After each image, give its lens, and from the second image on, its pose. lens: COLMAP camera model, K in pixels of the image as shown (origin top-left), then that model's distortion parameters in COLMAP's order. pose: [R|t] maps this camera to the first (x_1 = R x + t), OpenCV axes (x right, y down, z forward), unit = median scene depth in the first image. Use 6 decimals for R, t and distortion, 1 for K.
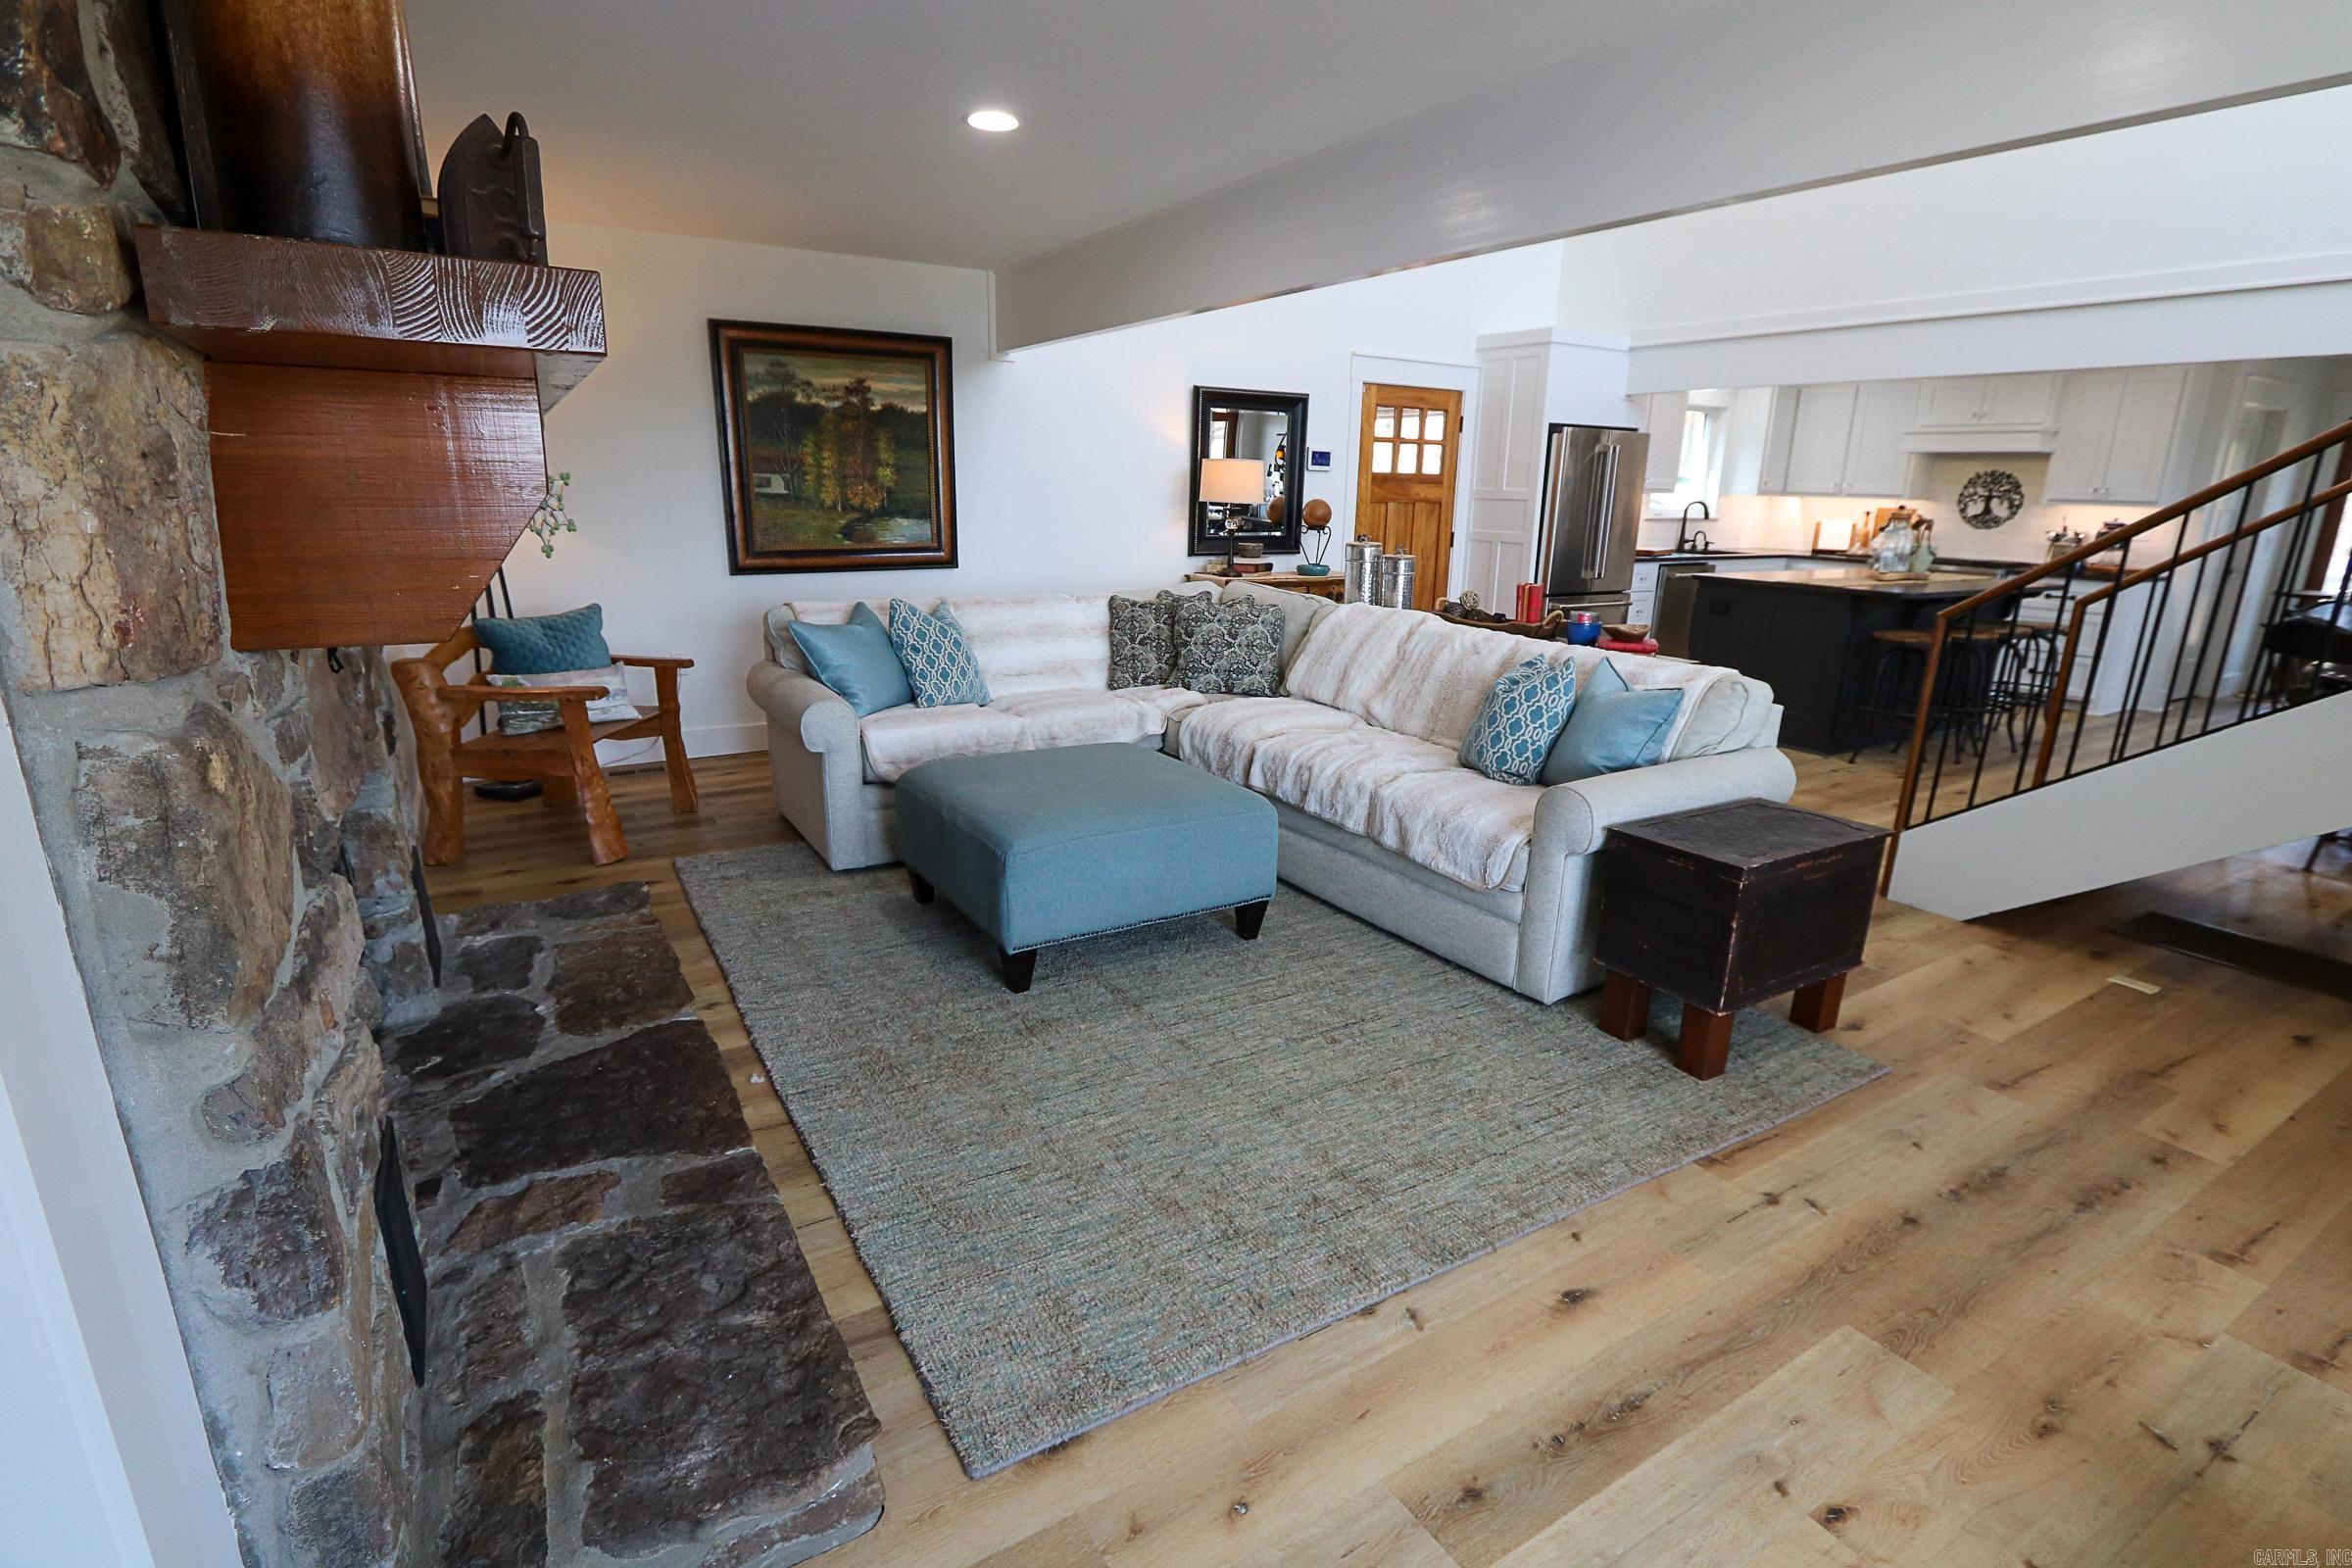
lens RADIAL K [[1117.9, 0, 1178.7], [0, 1117.9, 792.3], [0, 0, 1]] dist [-0.020478, 0.000088]
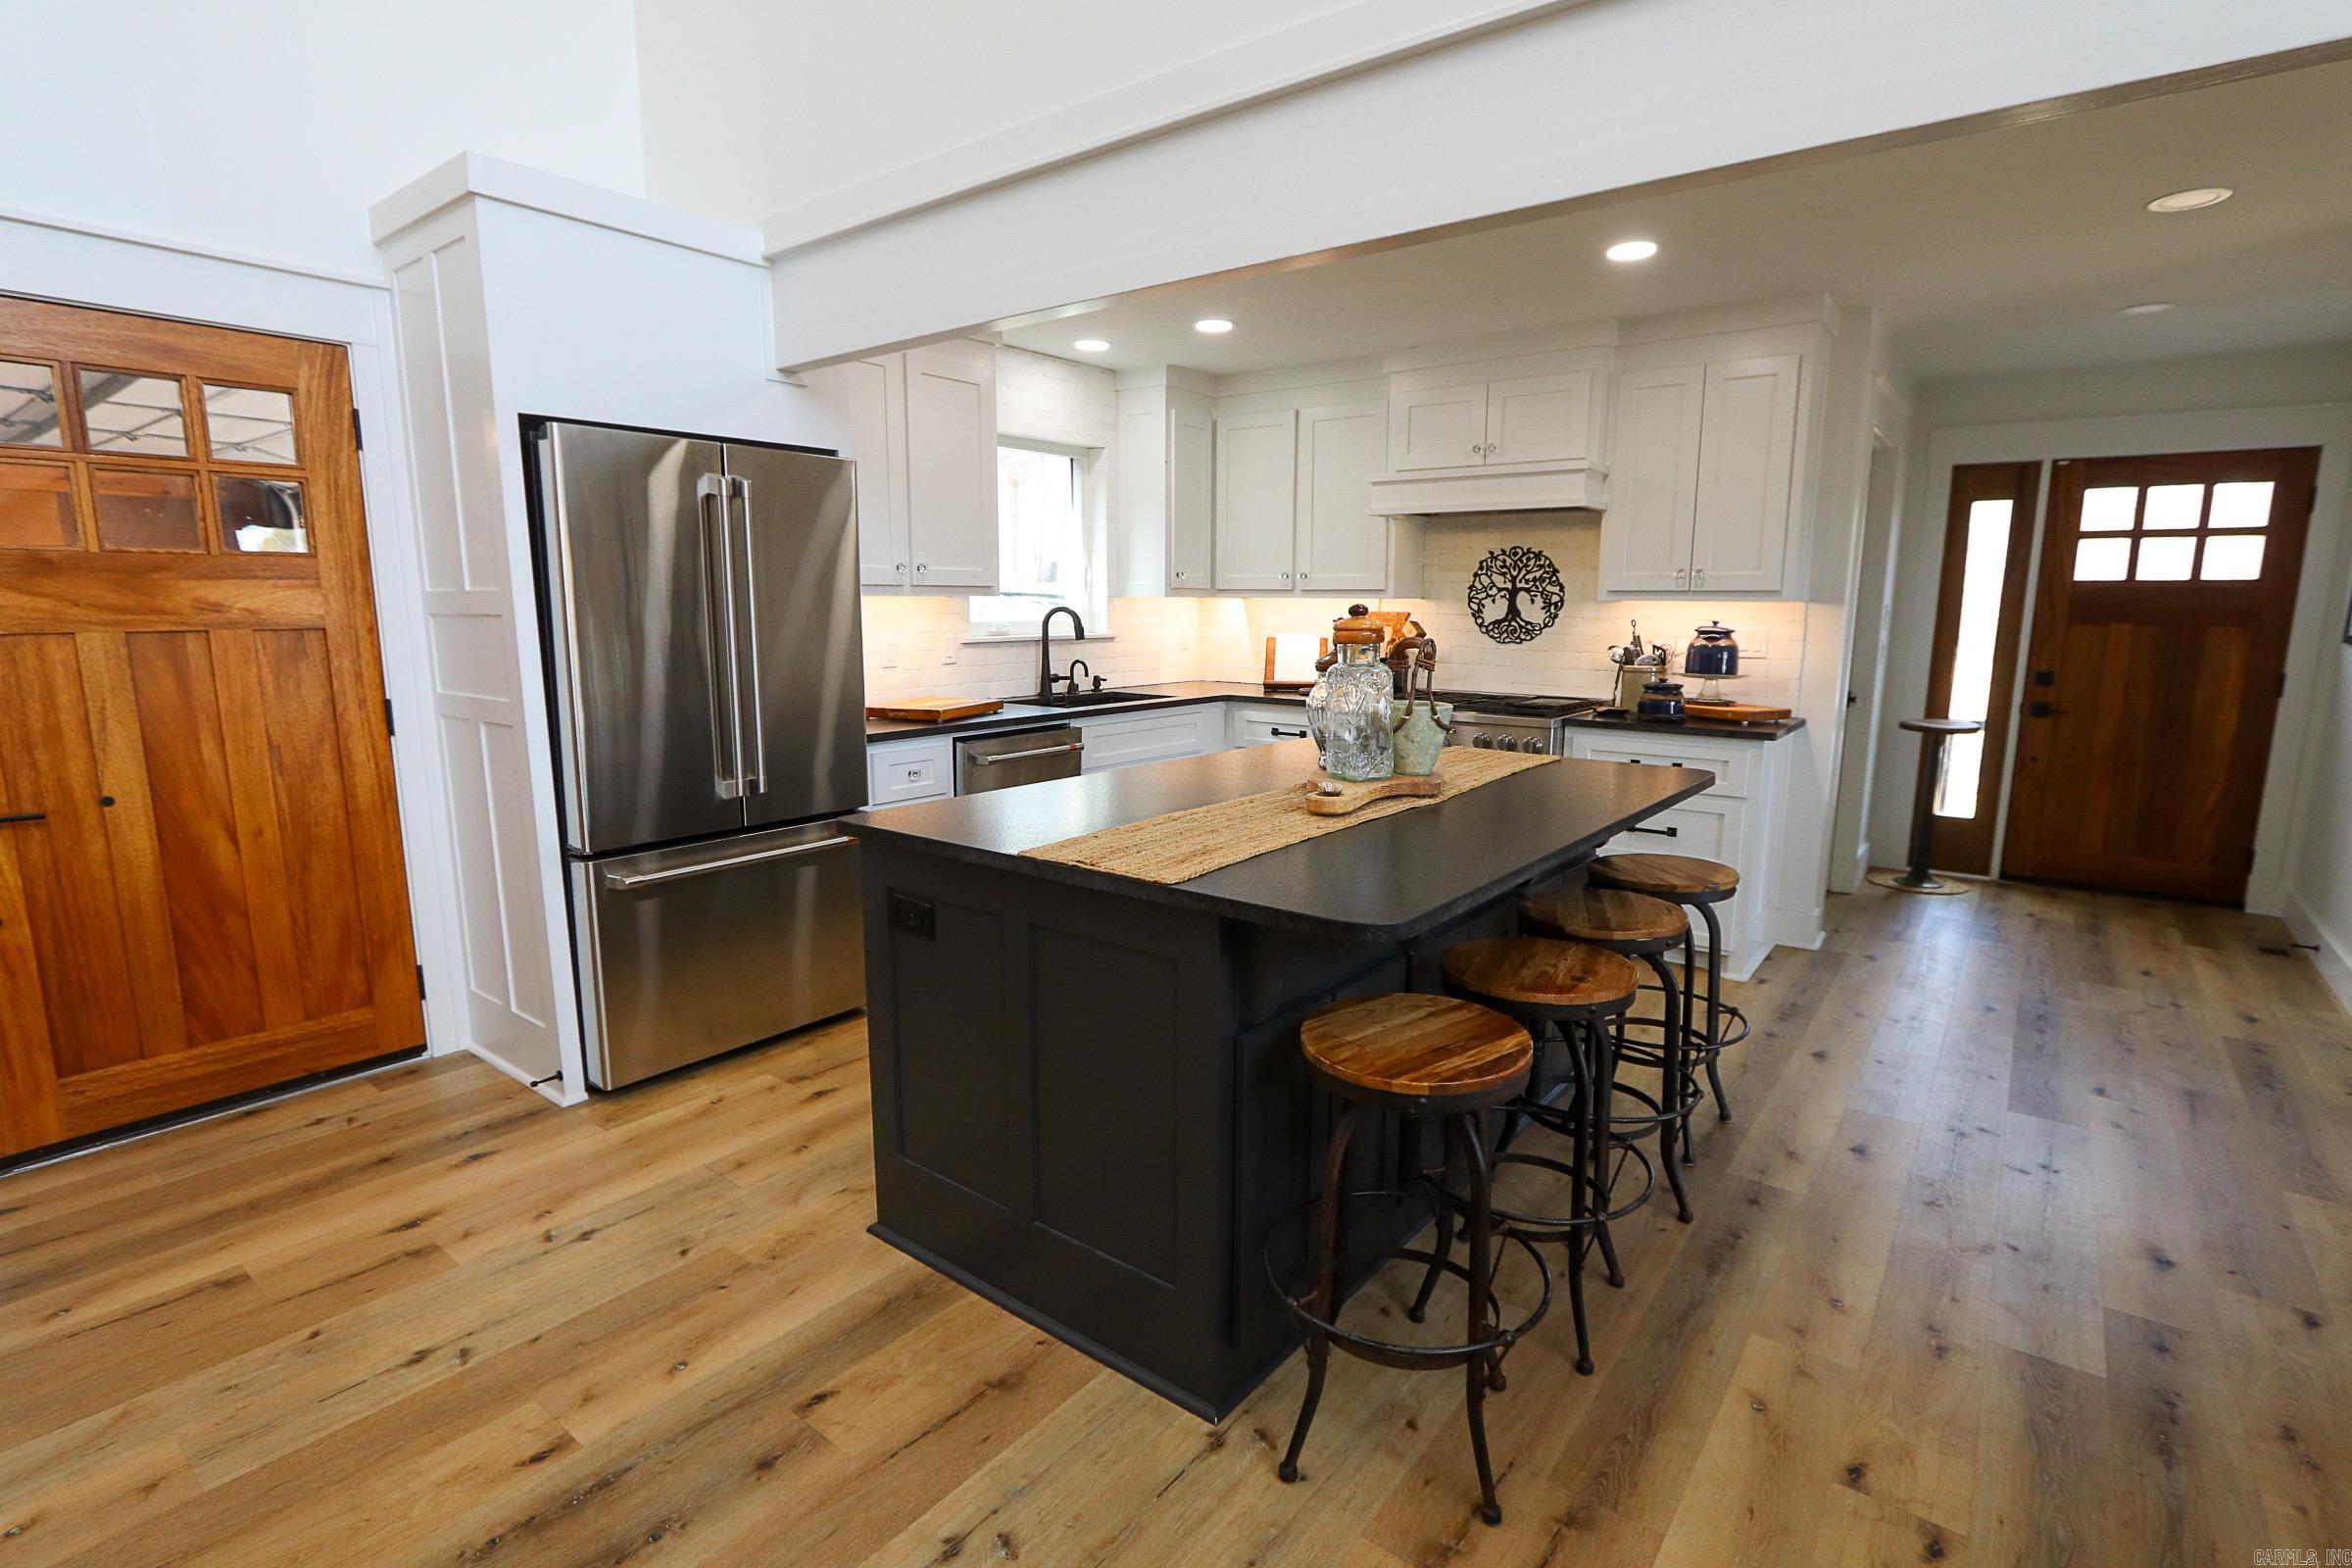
lens RADIAL K [[1117.9, 0, 1178.7], [0, 1117.9, 792.3], [0, 0, 1]] dist [-0.020478, 0.000088]
pose [[0.936338, -0.072883, 0.343451, 0.362352], [0.105478, 0.991422, -0.077174, -0.136330], [-0.334880, 0.108488, 0.935995, 0.525729]]
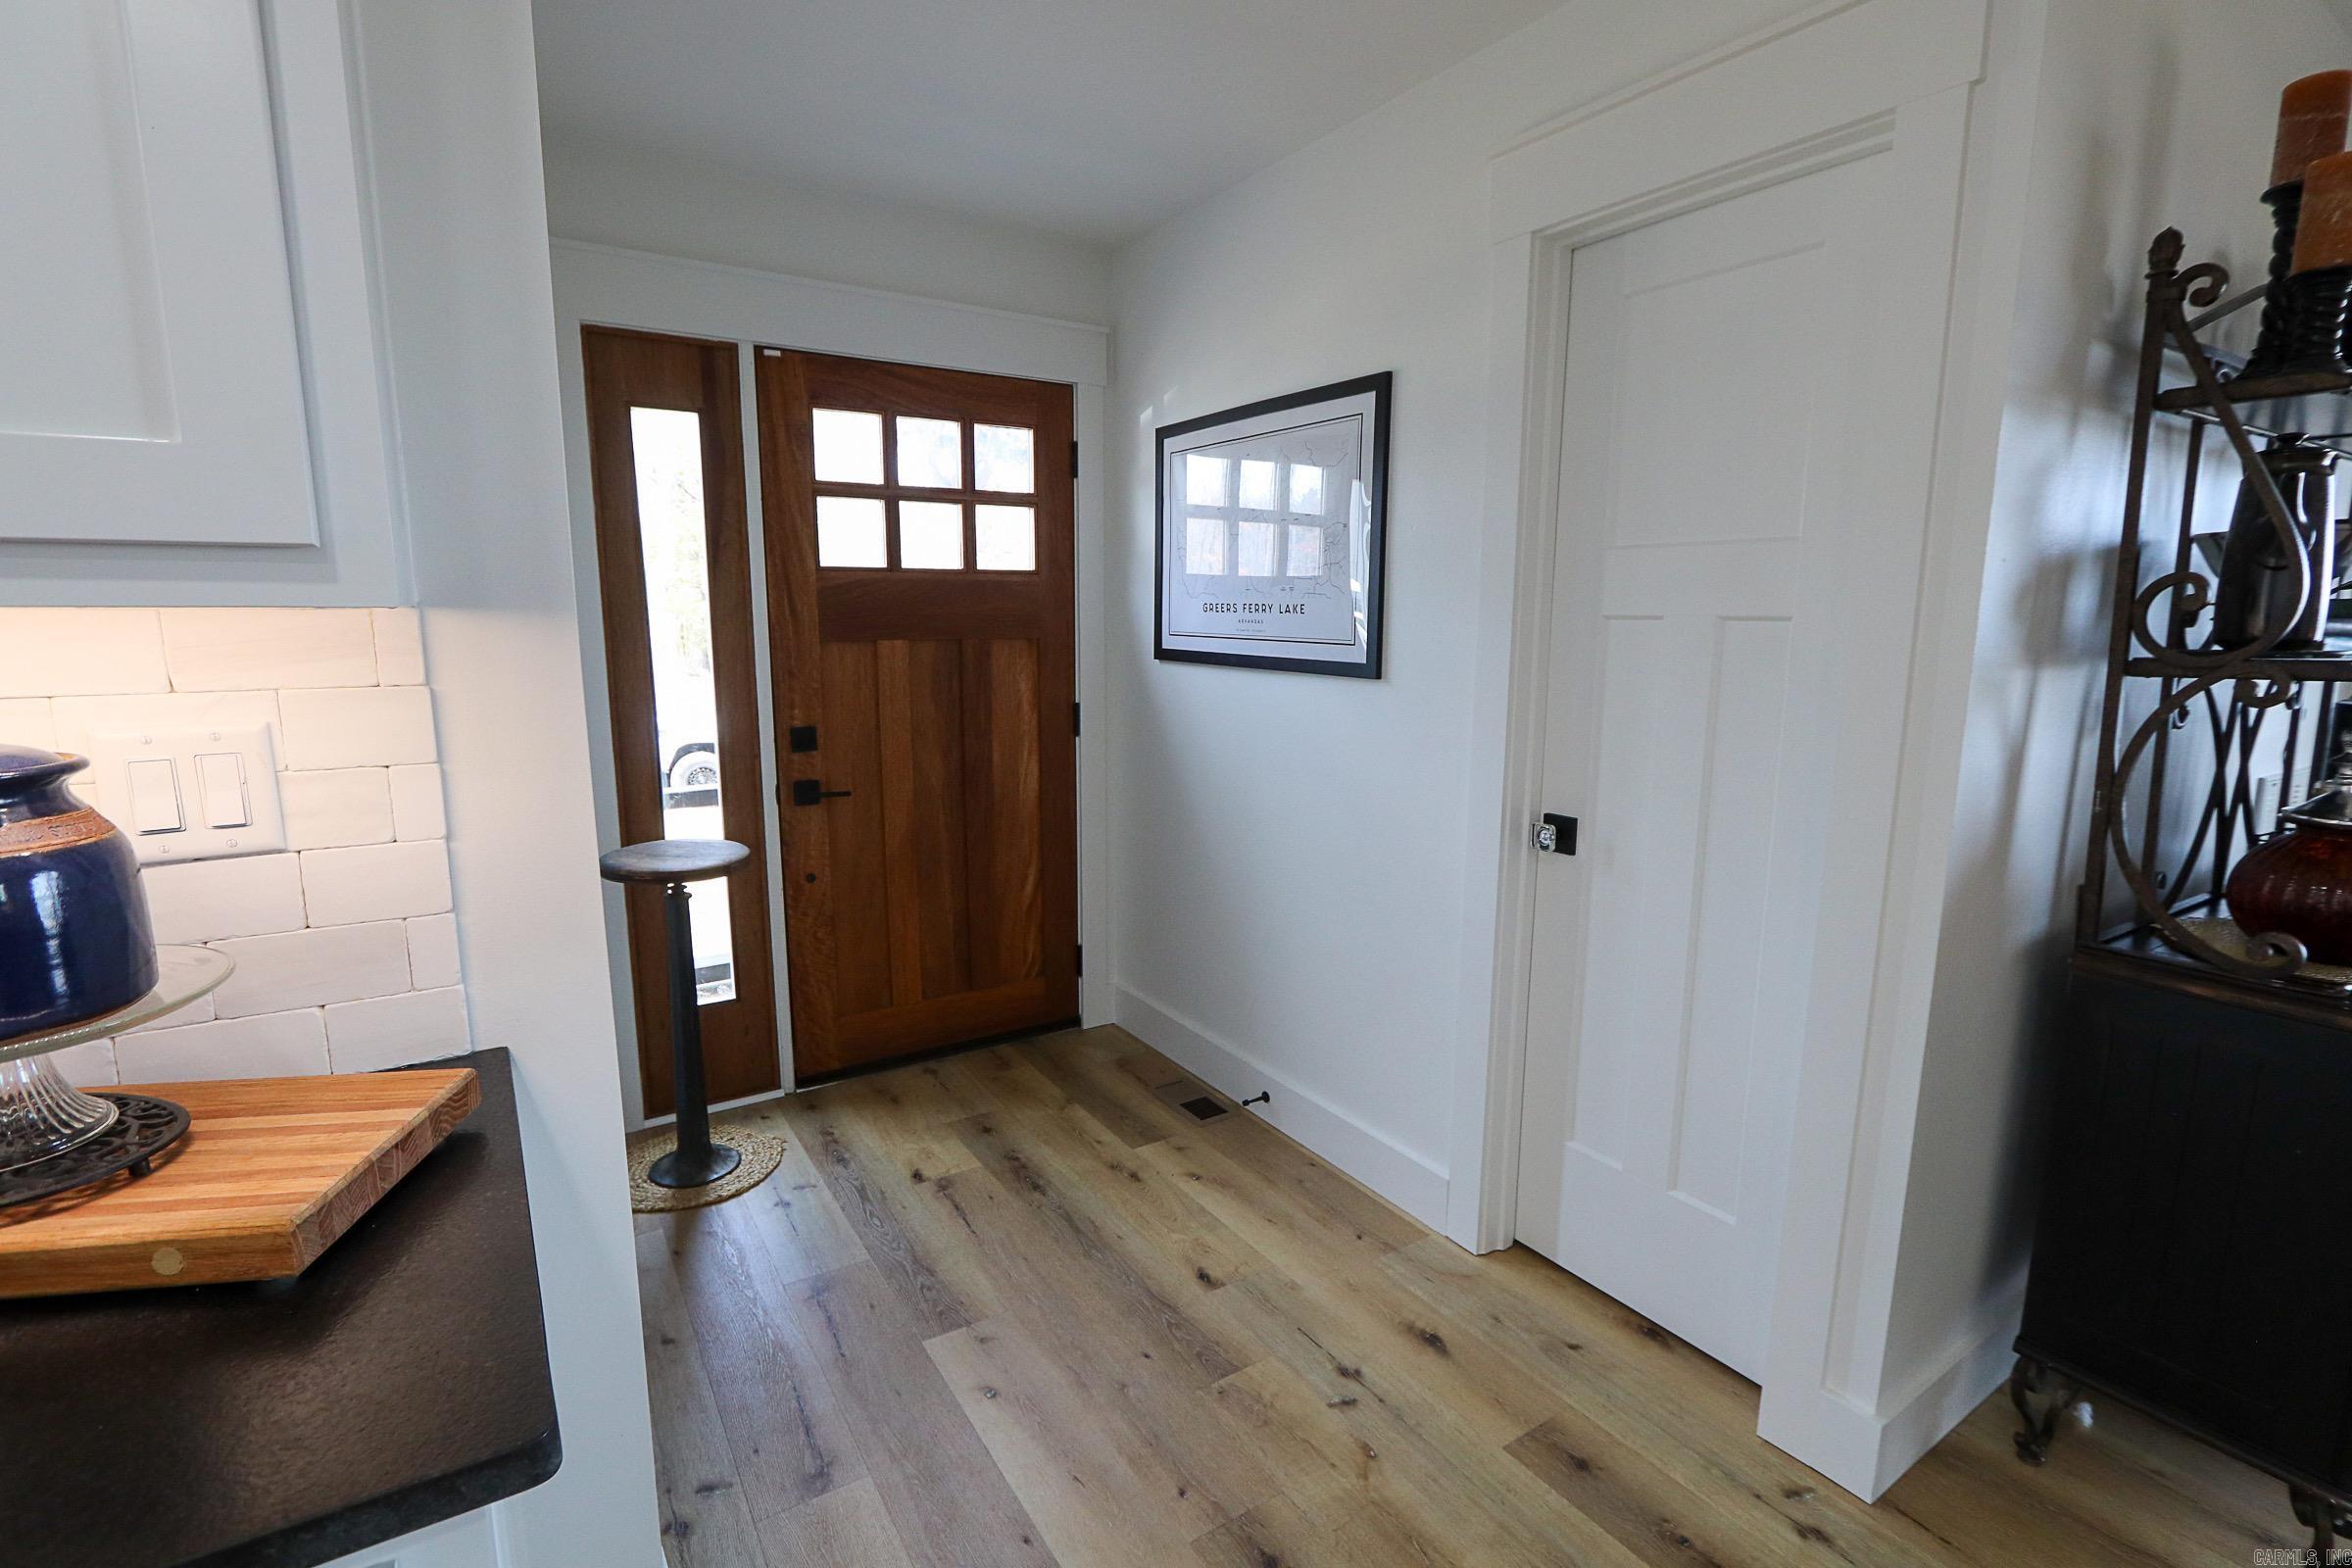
lens RADIAL K [[1089.2, 0, 1175.9], [0, 1089.2, 788.8], [0, 0, 1]] dist [-0.014433, 0.000388]
pose [[-0.016436, -0.175990, 0.984255, 0.698942], [0.264006, 0.948689, 0.174039, -0.213124], [-0.964381, 0.262710, 0.030870, 0.825530]]
